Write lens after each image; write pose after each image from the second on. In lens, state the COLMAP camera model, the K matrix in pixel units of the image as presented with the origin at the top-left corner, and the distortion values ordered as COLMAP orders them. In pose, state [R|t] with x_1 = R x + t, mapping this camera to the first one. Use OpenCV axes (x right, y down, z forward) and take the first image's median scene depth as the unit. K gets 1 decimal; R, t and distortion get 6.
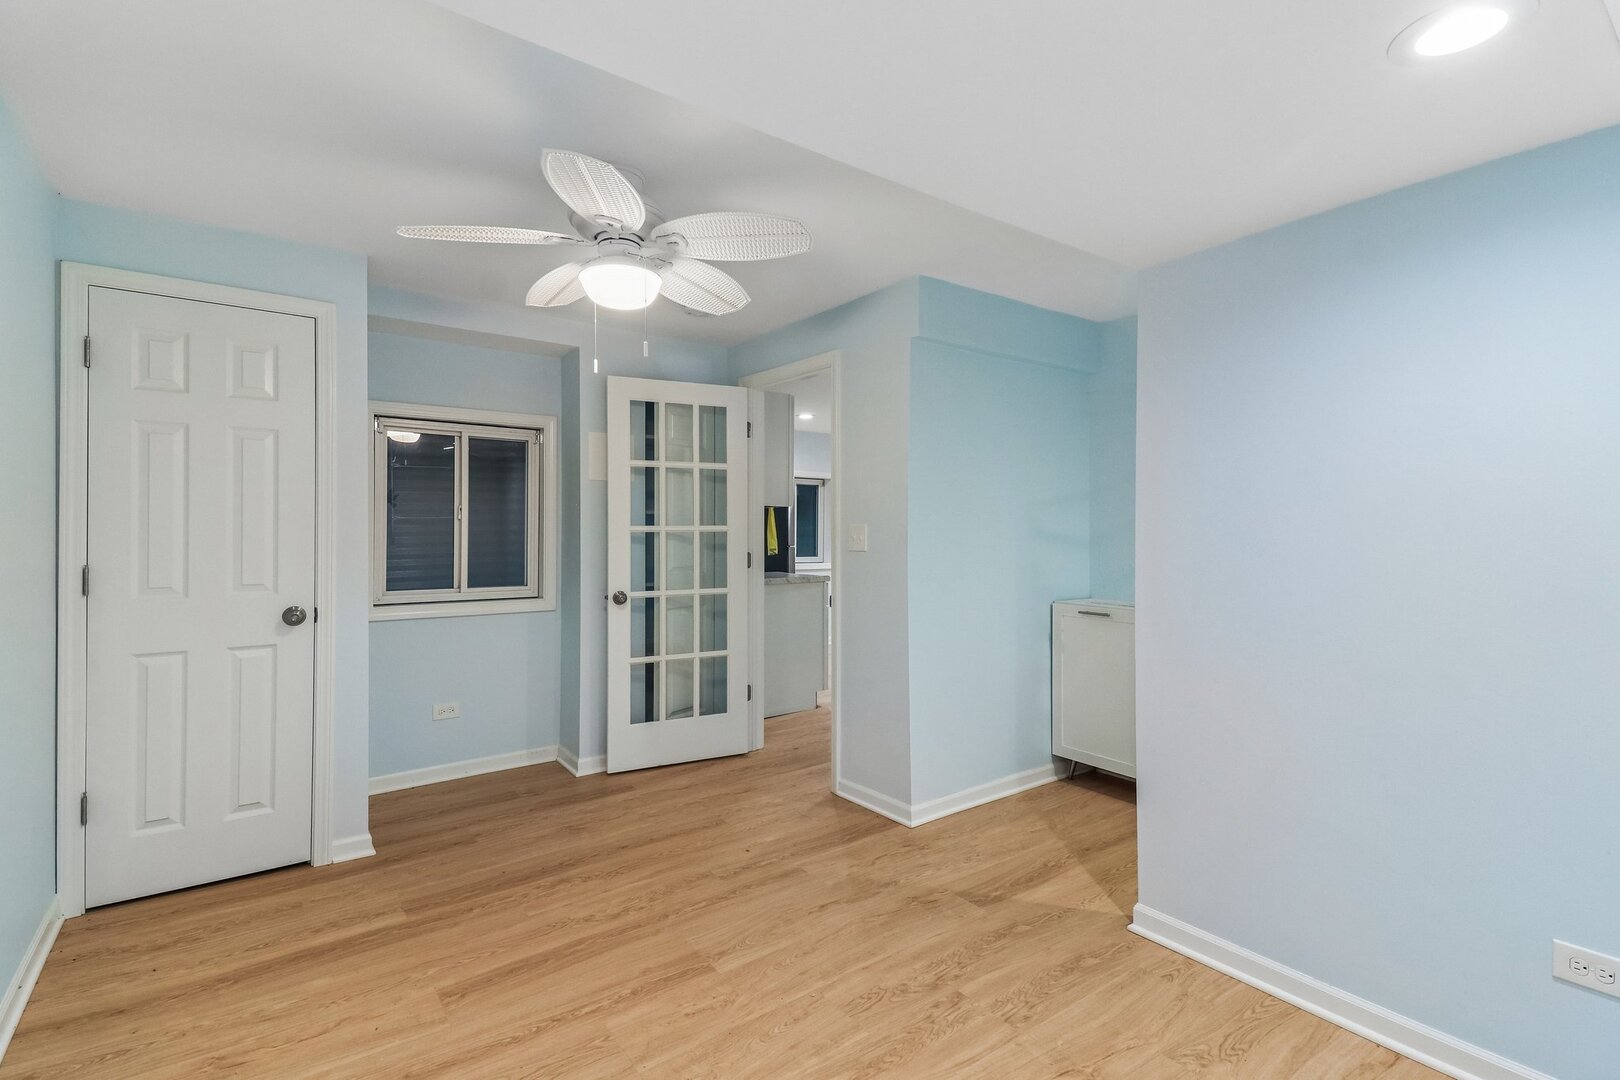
lens RADIAL K [[742.8, 0, 810.0], [0, 742.8, 537.2], [0, 0, 1]] dist [0.048513, -0.020333]
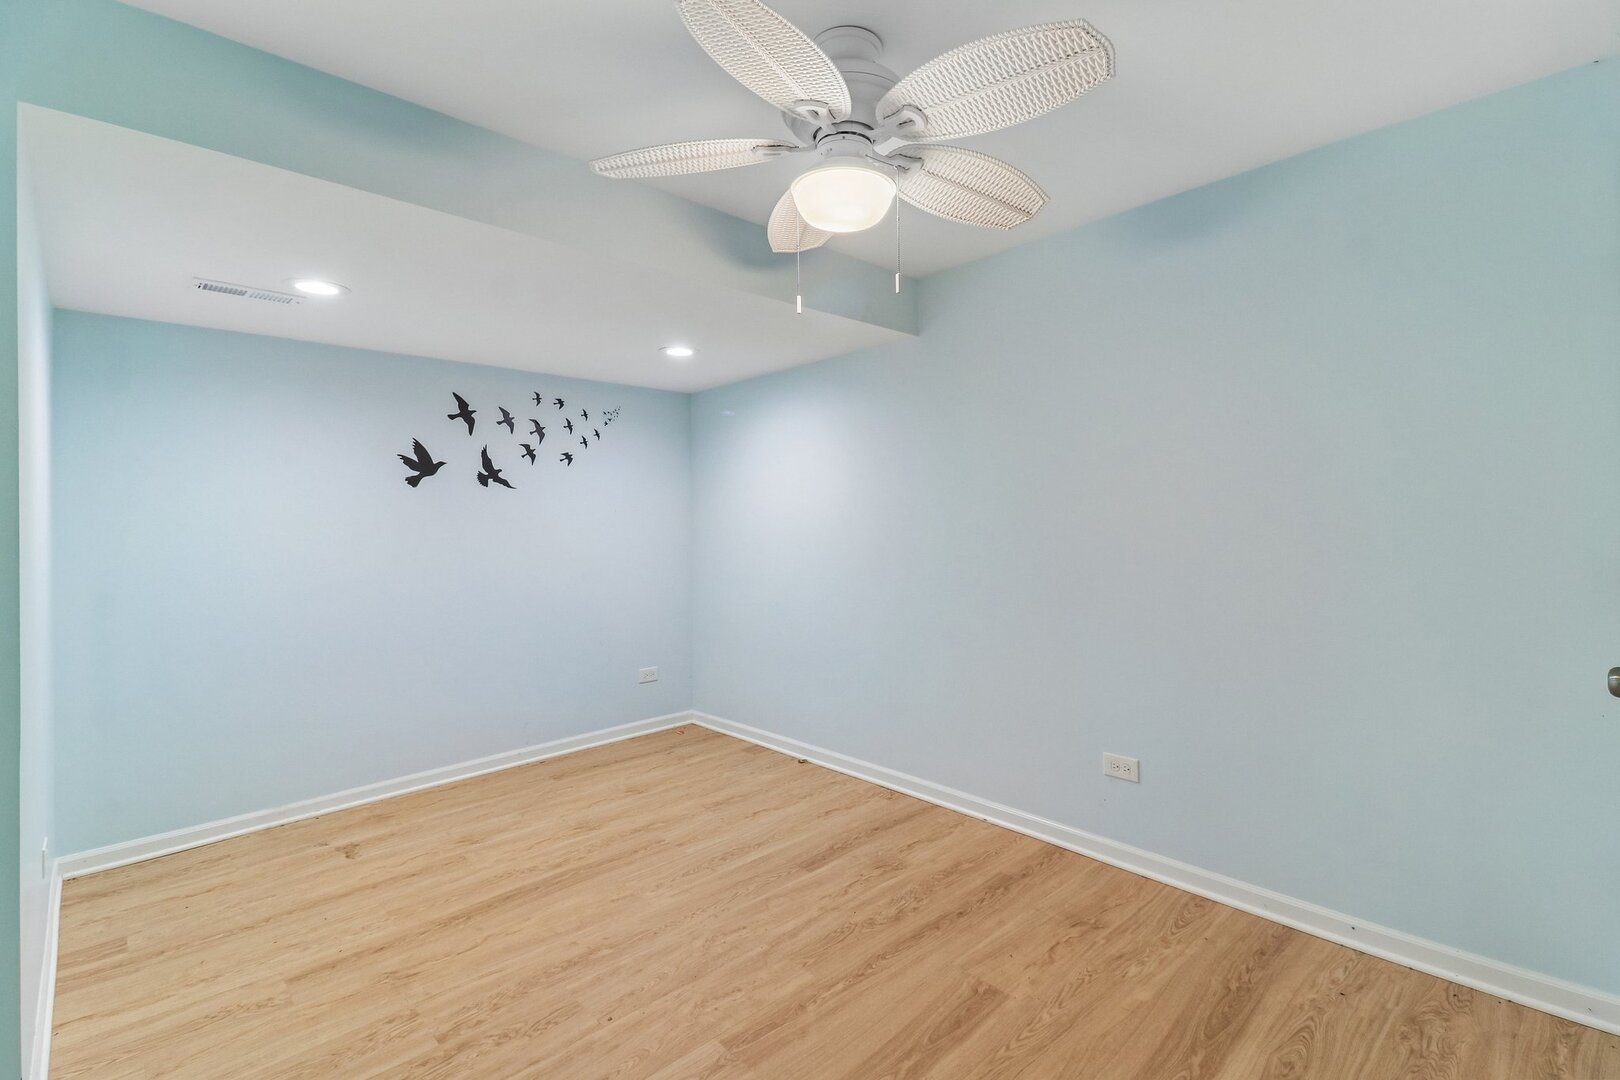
lens RADIAL K [[742.8, 0, 809.4], [0, 742.8, 532.5], [0, 0, 1]] dist [0.048513, -0.020333]
pose [[-0.993735, 0.017525, -0.110377, -0.150414], [0.016962, 0.999838, 0.006041, 0.004890], [0.110465, 0.004131, -0.993871, 1.972343]]
